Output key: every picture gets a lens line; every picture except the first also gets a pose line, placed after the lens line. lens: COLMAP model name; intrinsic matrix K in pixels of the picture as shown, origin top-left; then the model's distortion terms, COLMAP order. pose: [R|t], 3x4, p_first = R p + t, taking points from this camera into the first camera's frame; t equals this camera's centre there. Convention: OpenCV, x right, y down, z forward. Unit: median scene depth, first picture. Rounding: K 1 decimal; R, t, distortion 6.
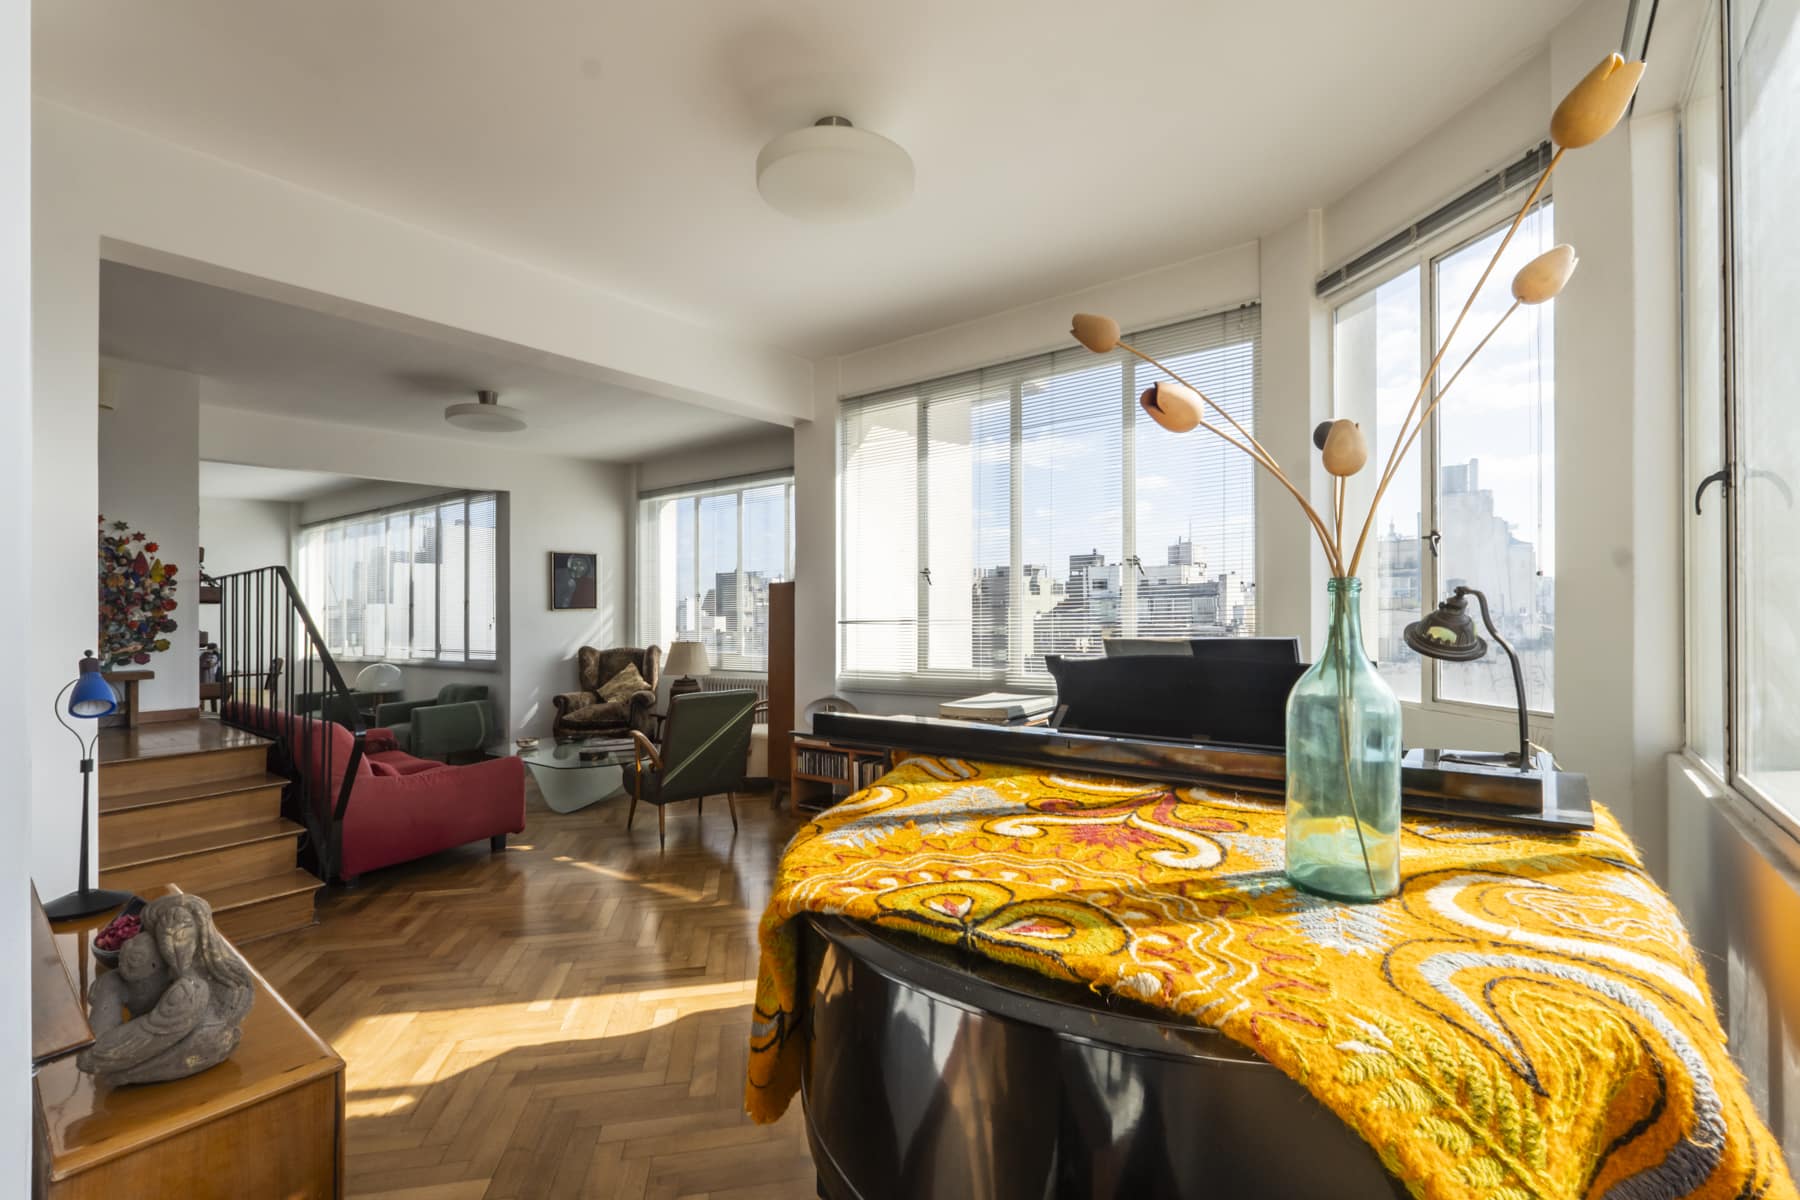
lens RADIAL K [[763.2, 0, 888.0], [0, 763.2, 572.6], [0, 0, 1]] dist [-0.000863, -0.000268]
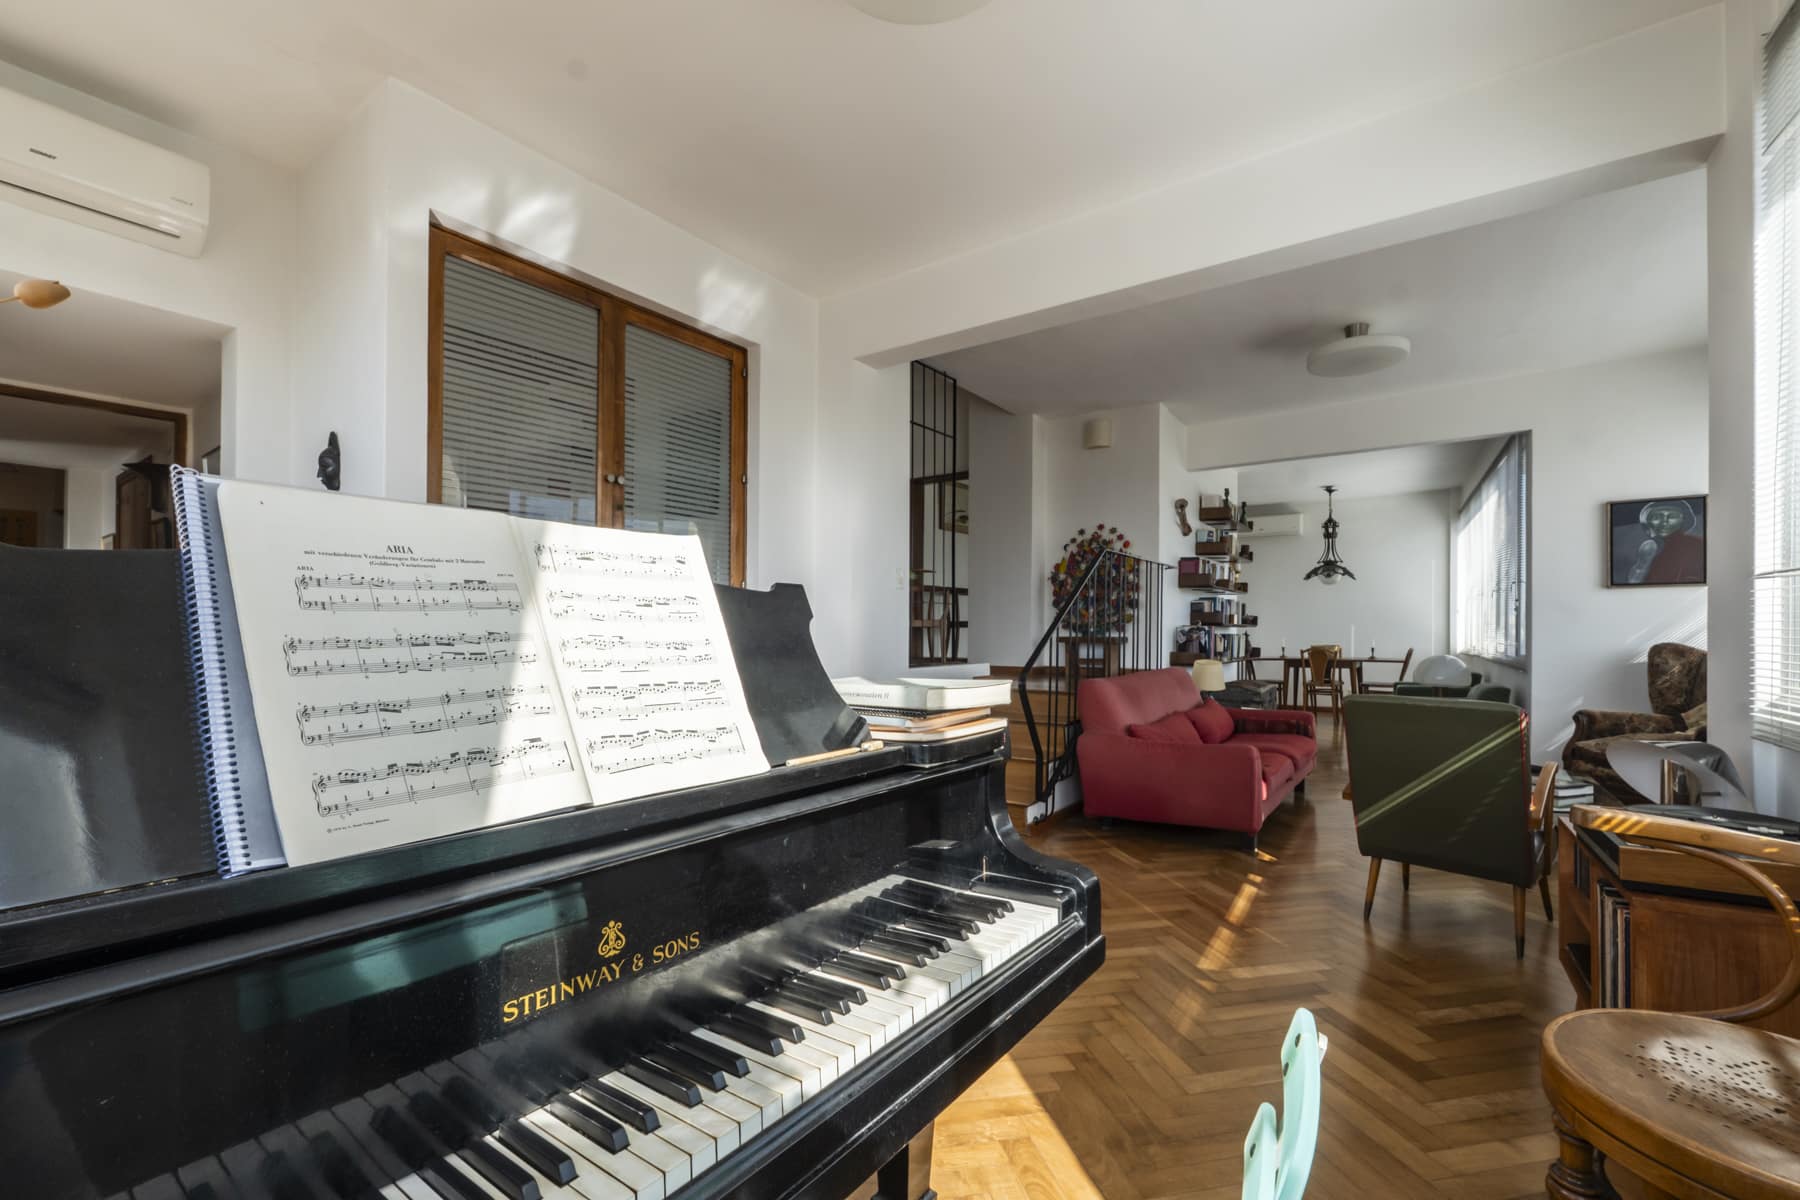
lens RADIAL K [[764.9, 0, 895.8], [0, 764.9, 638.3], [0, 0, 1]] dist [0.000425, -0.000175]
pose [[0.043683, 0.033875, -0.998471, 0.215067], [0.047925, 0.998203, 0.035962, 0.039312], [0.997895, -0.049423, 0.041981, 0.341020]]
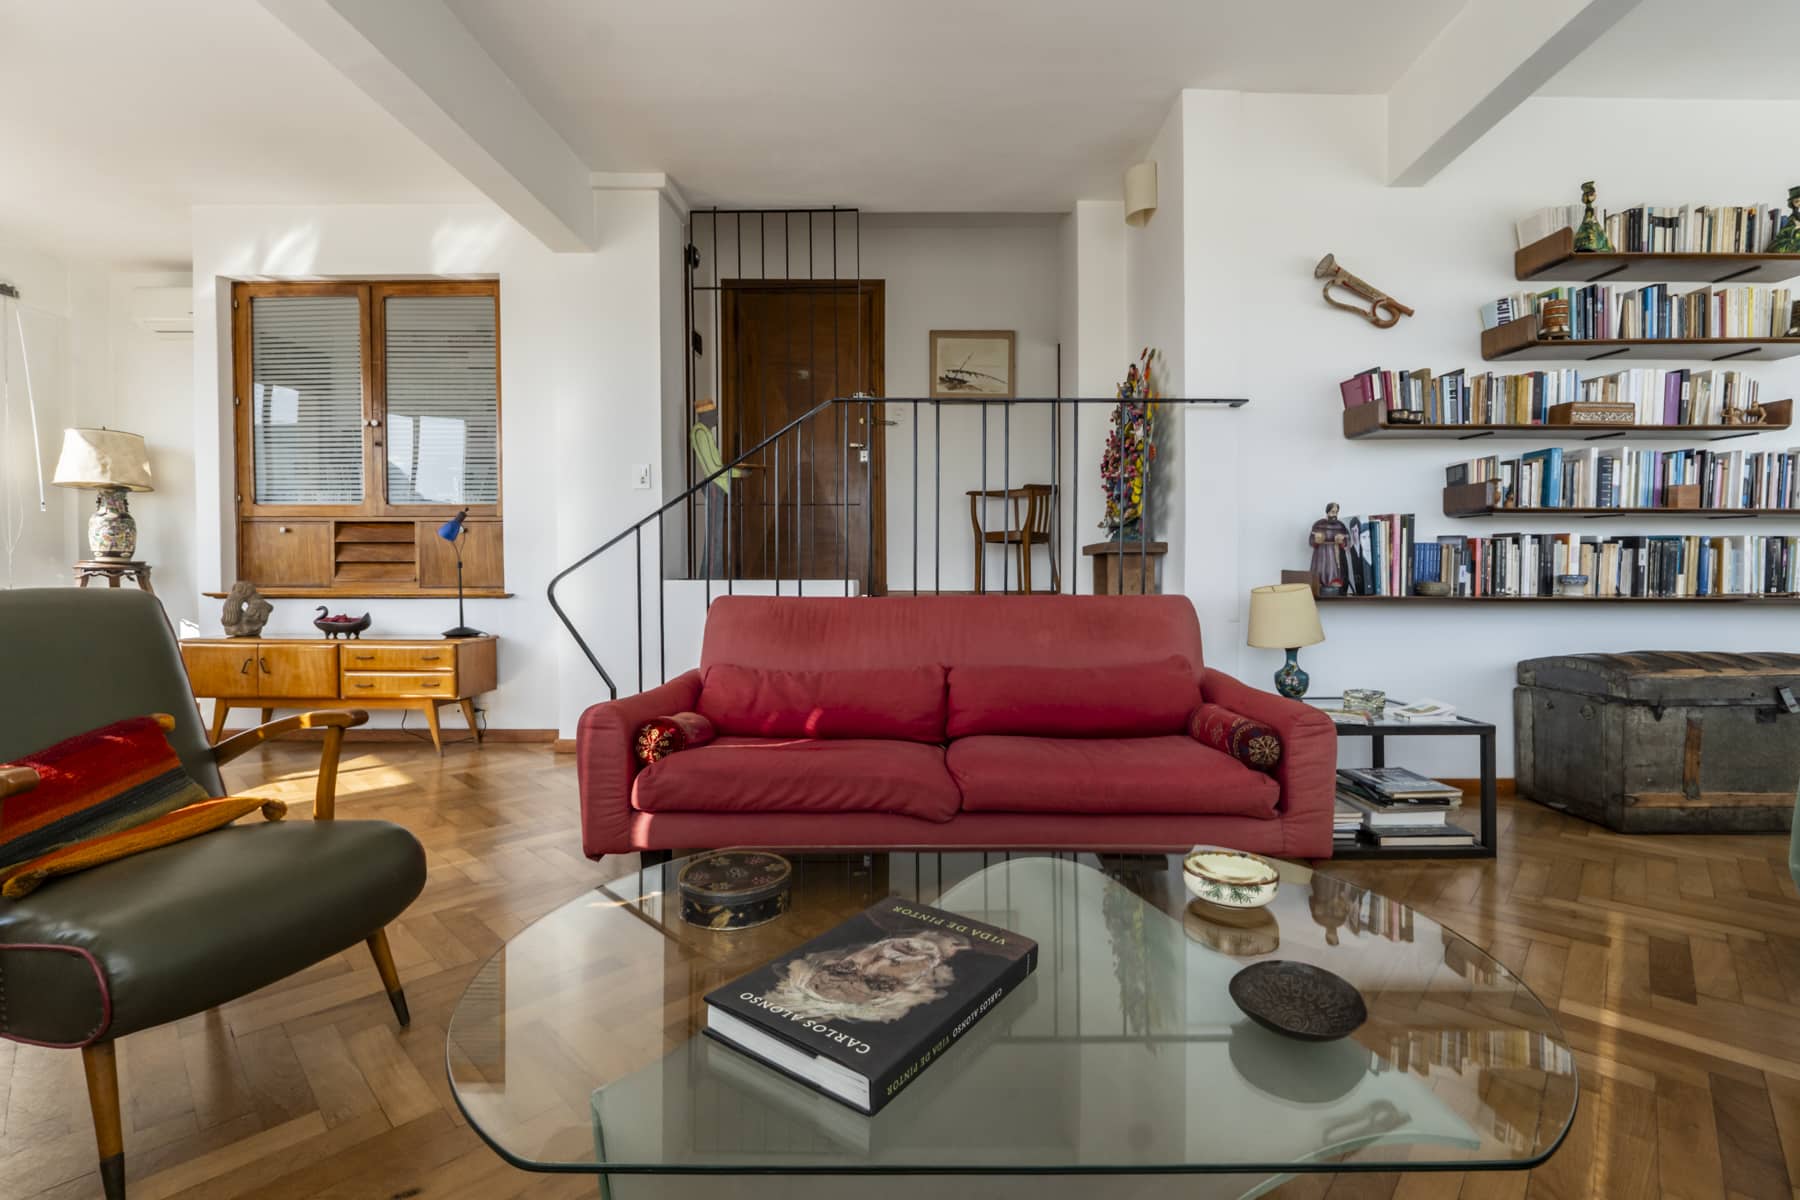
lens RADIAL K [[790.8, 0, 939.4], [0, 790.8, 600.0], [0, 0, 1]] dist [-0.003124, -0.000205]
pose [[-0.792922, 0.037732, -0.608154, -0.214125], [0.047551, 0.998869, -0.000025, 0.108999], [0.607465, -0.028938, -0.793819, 0.932685]]
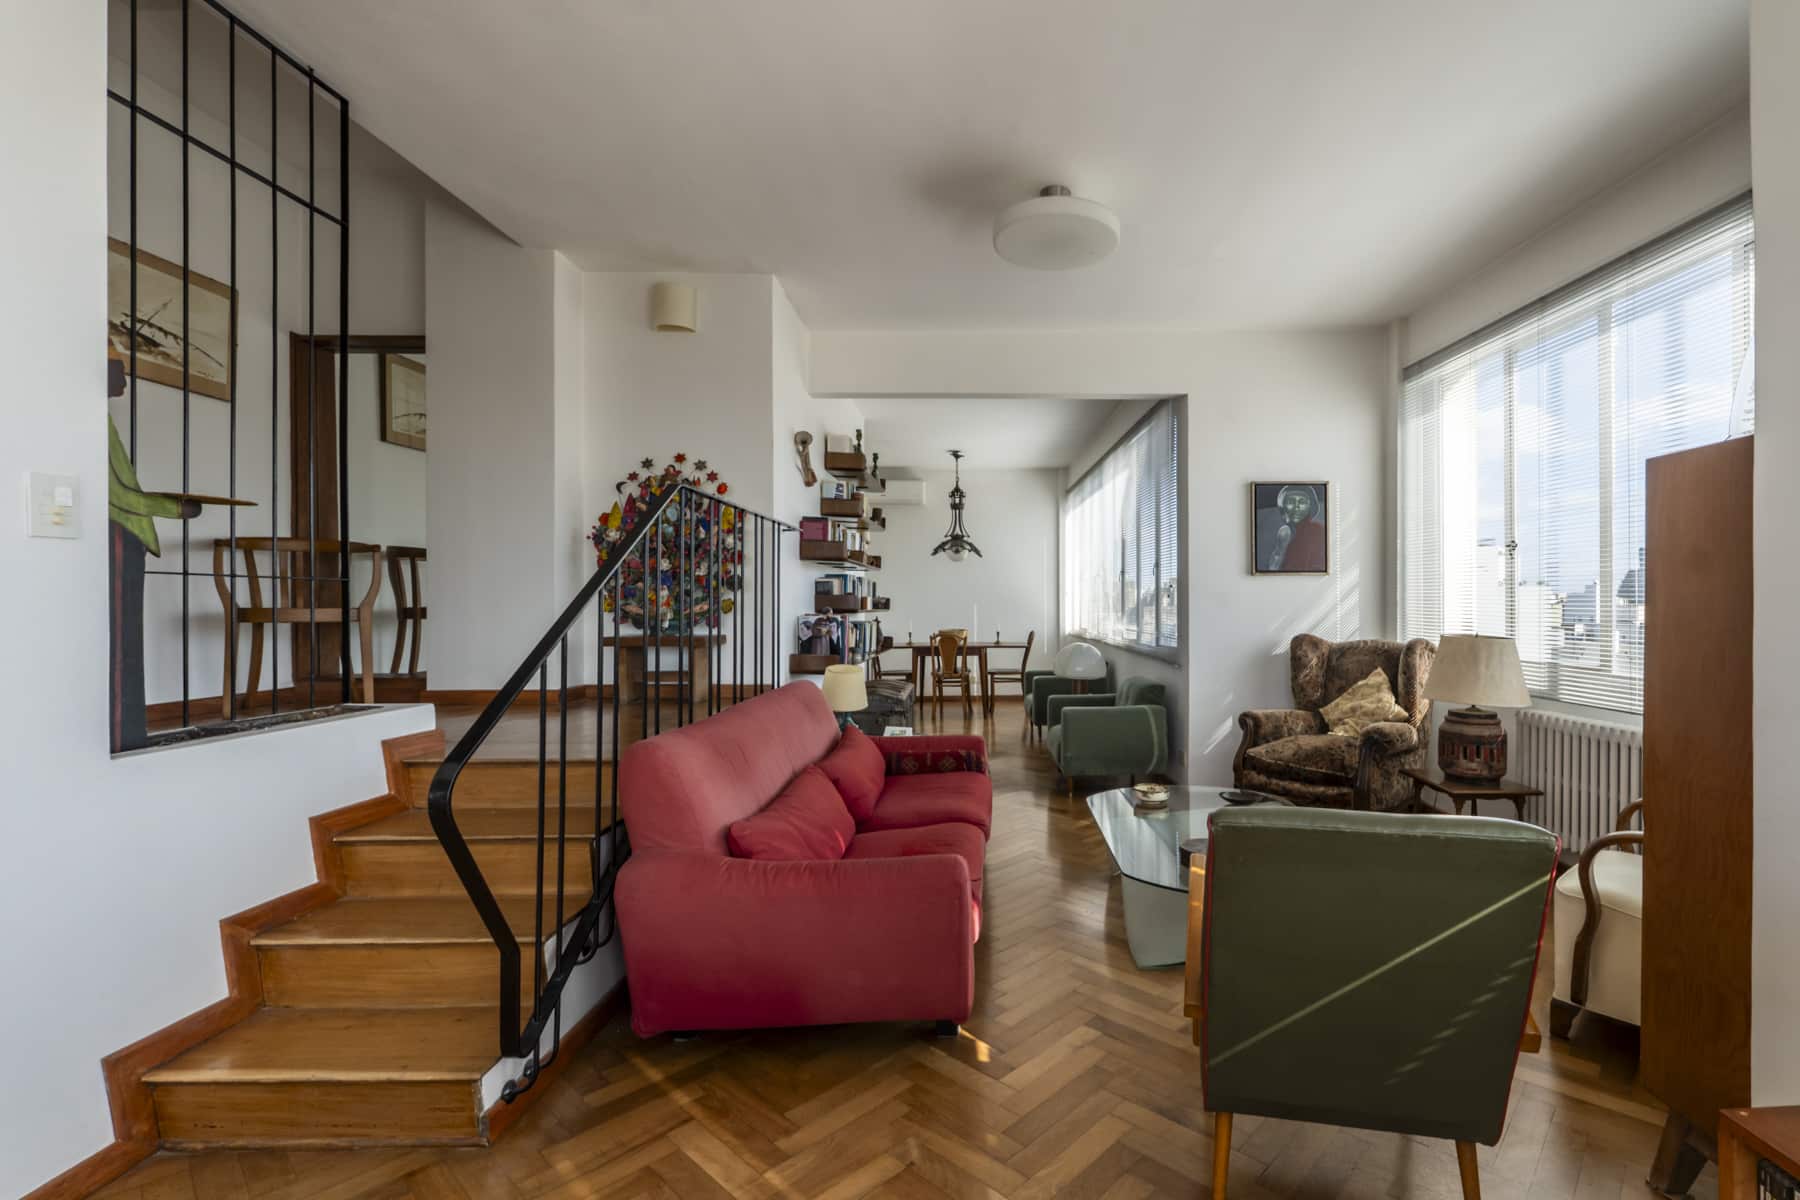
lens RADIAL K [[805.7, 0, 1025.4], [0, 805.7, 607.1], [0, 0, 1]] dist [-0.008875, -0.000218]
pose [[0.638400, 0.026423, -0.769251, -0.048446], [0.024030, 0.998239, 0.054231, 0.035592], [0.769330, -0.053106, 0.636641, 0.435578]]
